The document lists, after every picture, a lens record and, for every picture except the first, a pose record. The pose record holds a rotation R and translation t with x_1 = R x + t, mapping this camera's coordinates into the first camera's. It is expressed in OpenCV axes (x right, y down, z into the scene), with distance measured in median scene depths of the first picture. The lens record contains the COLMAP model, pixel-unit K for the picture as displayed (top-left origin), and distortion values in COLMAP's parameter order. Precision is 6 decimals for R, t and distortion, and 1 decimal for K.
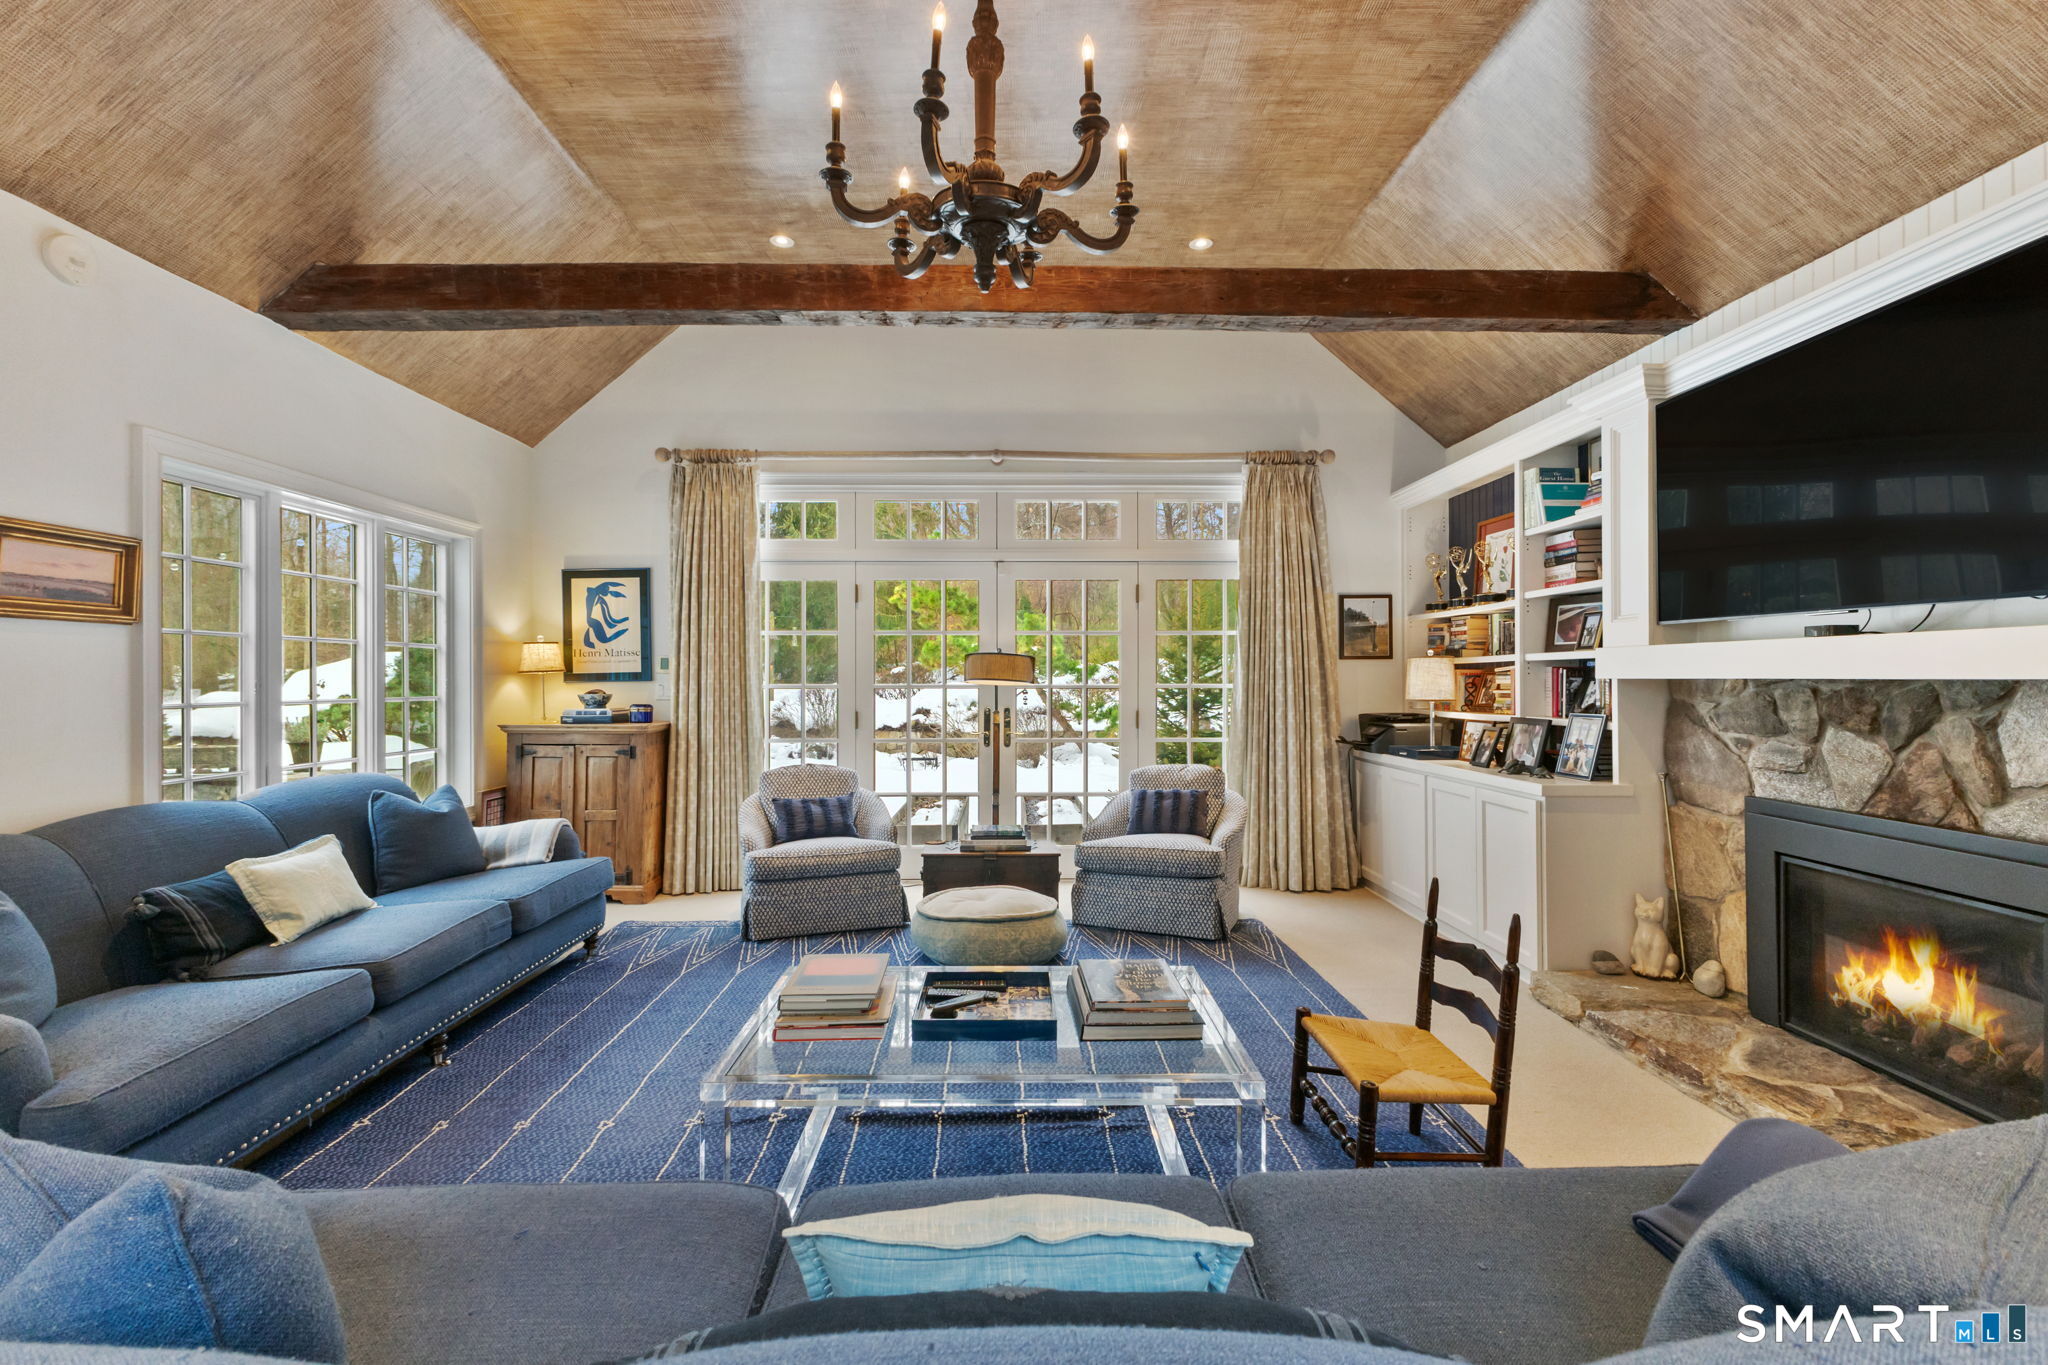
lens RADIAL K [[887.1, 0, 1019.1], [0, 887.1, 674.4], [0, 0, 1]] dist [0.012832, -0.001885]
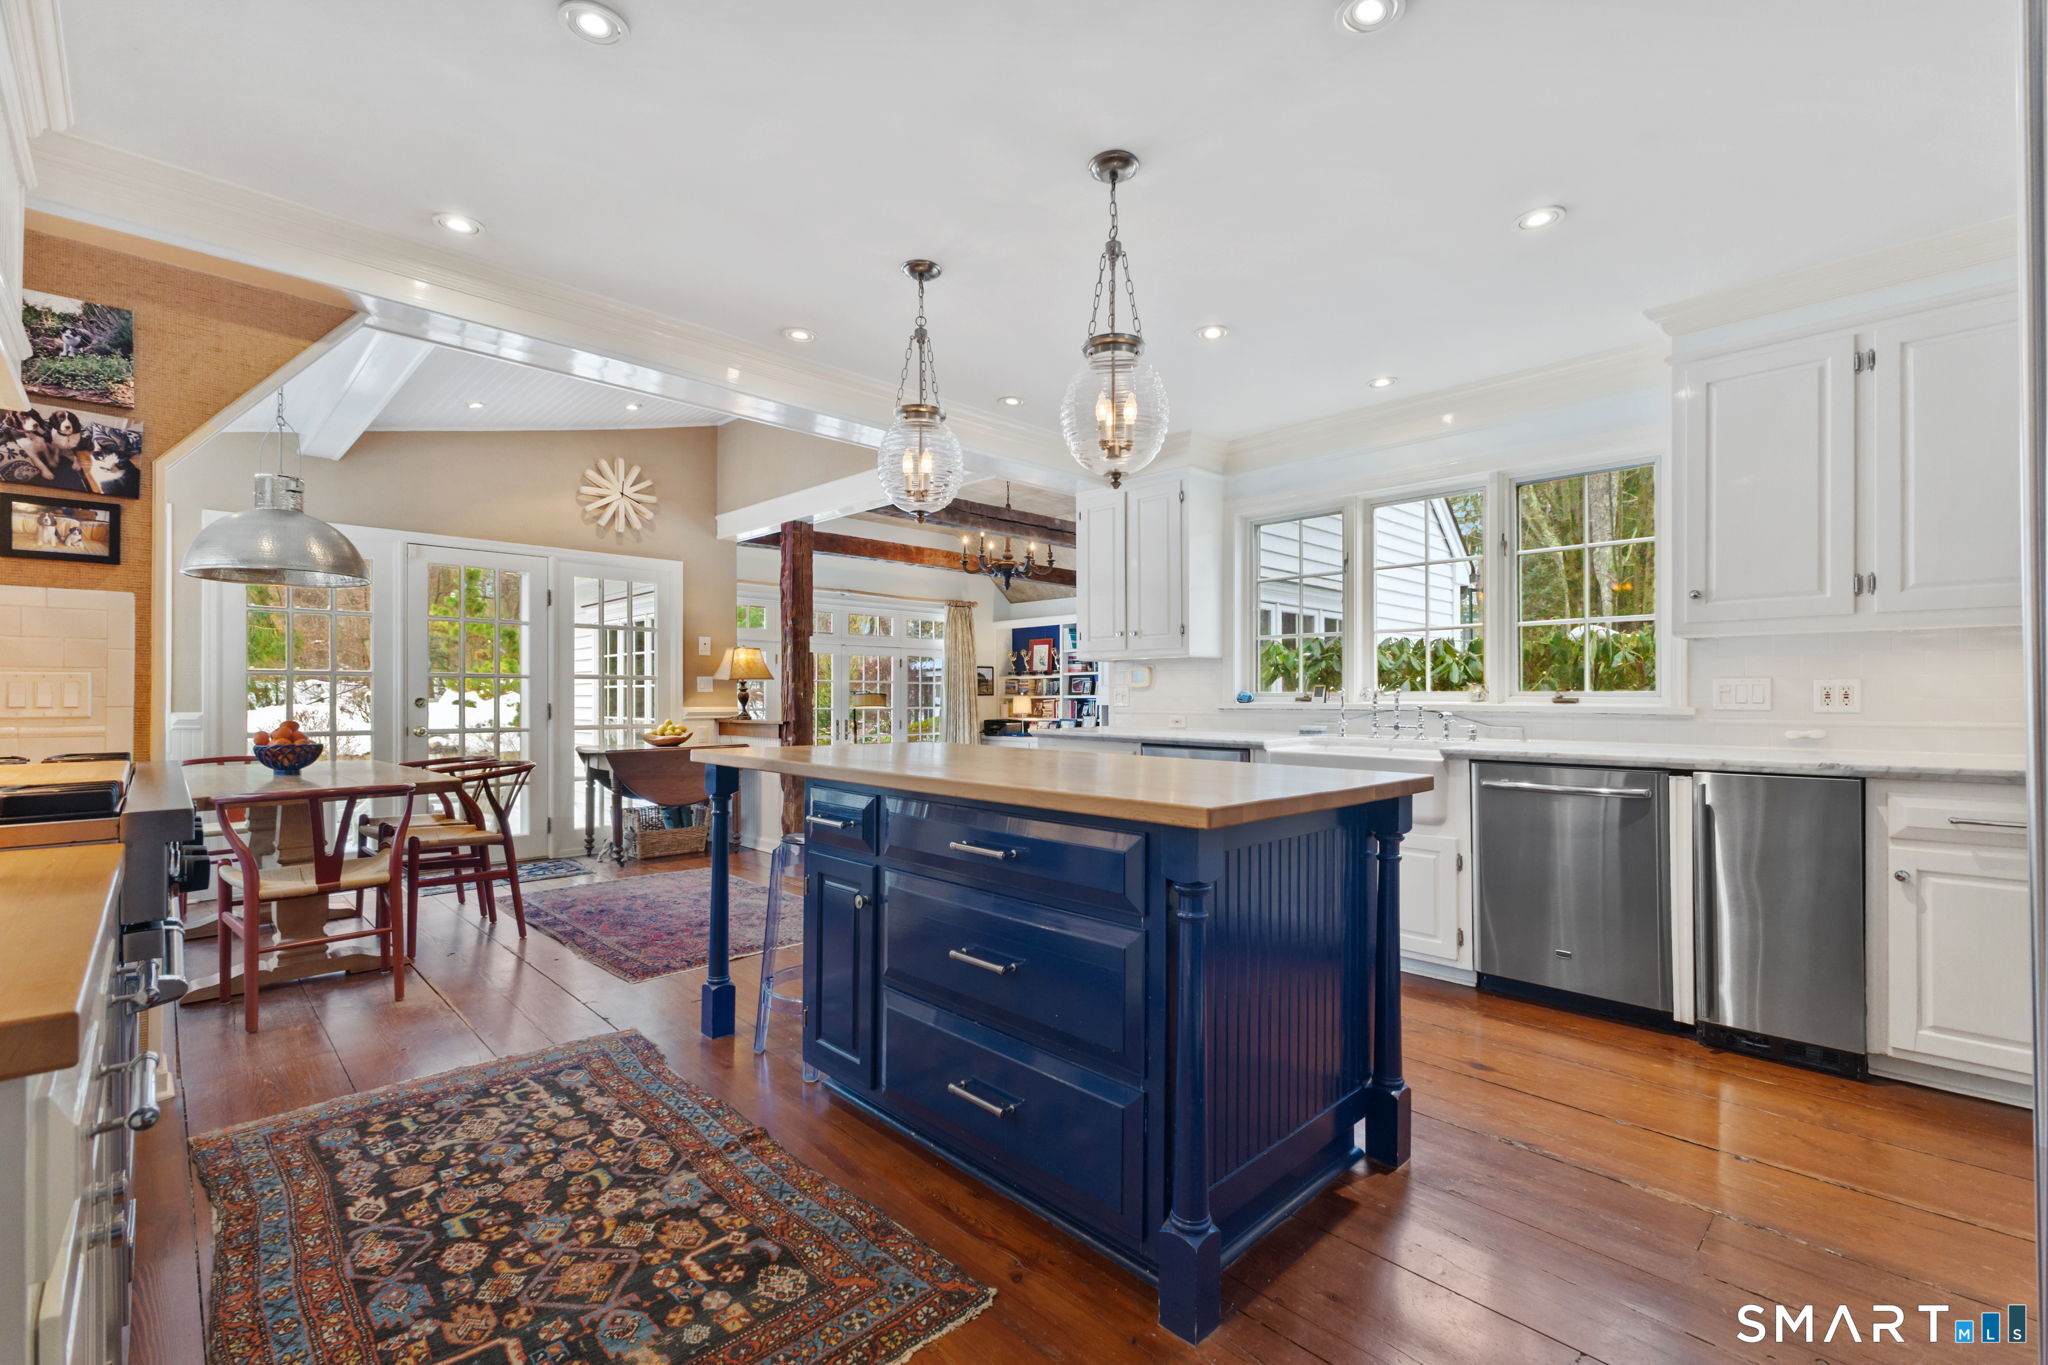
lens RADIAL K [[887.1, 0, 1028.2], [0, 887.1, 690.1], [0, 0, 1]] dist [0.012832, -0.001885]
pose [[0.728707, 0.008104, 0.684777, -1.376391], [-0.004629, 0.999965, -0.006908, -0.020602], [-0.684810, 0.001864, 0.728720, -0.911316]]
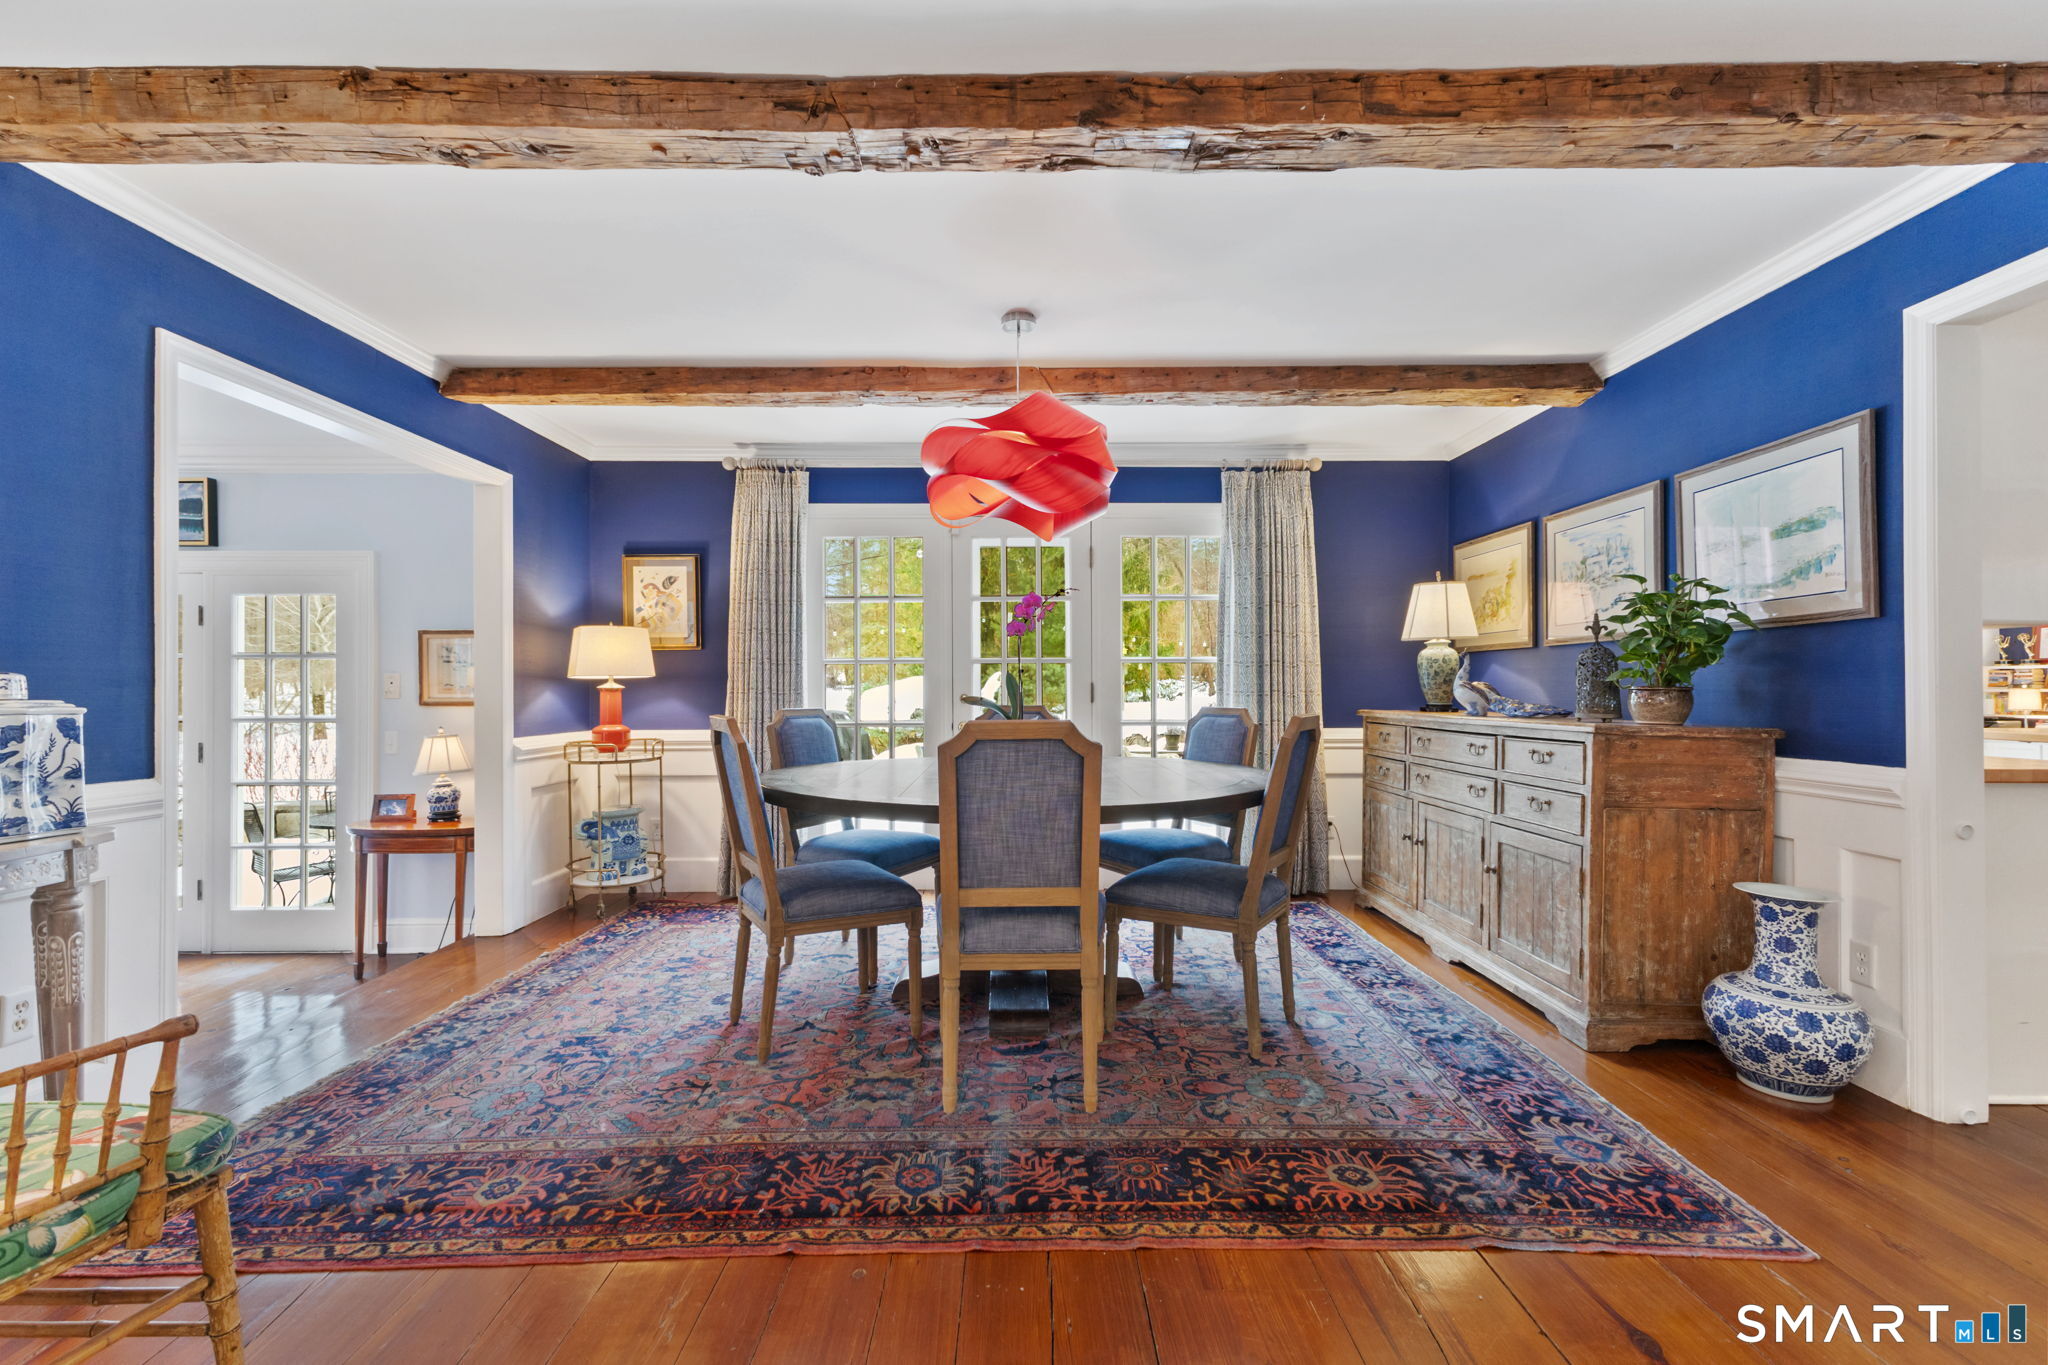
lens RADIAL K [[887.1, 0, 1024.4], [0, 887.1, 686.9], [0, 0, 1]] dist [0.012832, -0.001885]
pose [[0.999834, -0.001003, -0.018178, -2.095128], [0.000971, 0.999998, -0.001816, -0.025164], [0.018180, 0.001799, 0.999833, -1.301405]]
